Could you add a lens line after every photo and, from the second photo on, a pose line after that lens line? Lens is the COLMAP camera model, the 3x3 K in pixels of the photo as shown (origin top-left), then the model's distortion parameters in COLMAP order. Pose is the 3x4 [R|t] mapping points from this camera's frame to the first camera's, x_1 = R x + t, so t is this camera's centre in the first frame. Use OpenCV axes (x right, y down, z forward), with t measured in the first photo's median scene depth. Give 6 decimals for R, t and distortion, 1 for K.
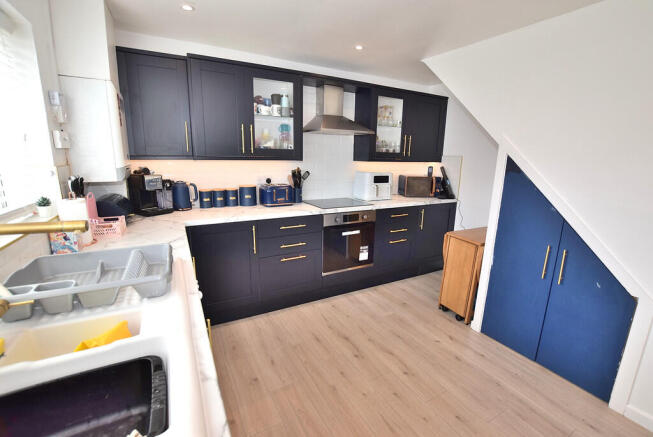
lens RADIAL K [[303.6, 0, 326.5], [0, 303.6, 218.5], [0, 0, 1]] dist [-0.000303, 0.000003]
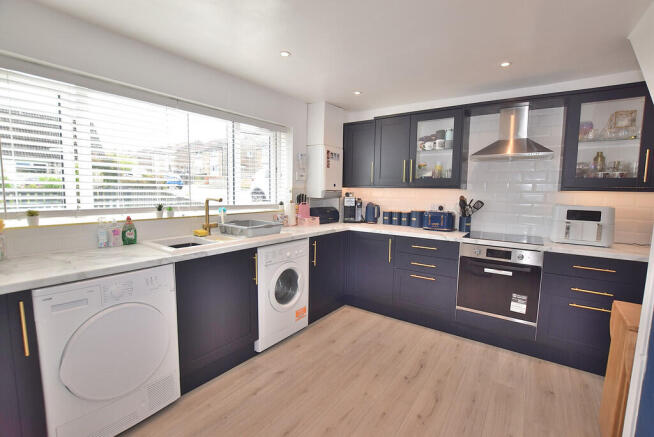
lens RADIAL K [[296.8, 0, 327.0], [0, 296.8, 218.5], [0, 0, 1]] dist [-0.001190, -0.000110]
pose [[0.424547, 0.075691, -0.902236, 0.648194], [-0.201586, 0.979389, -0.012693, 0.008493], [0.882679, 0.187267, 0.431055, 0.207344]]
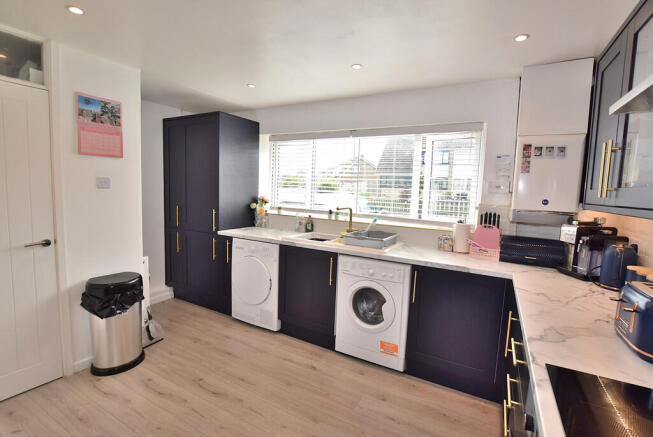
lens RADIAL K [[303.6, 0, 326.5], [0, 303.6, 218.5], [0, 0, 1]] dist [-0.000303, 0.000003]
pose [[-0.848189, -0.001605, -0.529691, 0.351446], [-0.166216, 0.950292, 0.263280, -0.222421], [0.502939, 0.311355, -0.806294, 1.100101]]
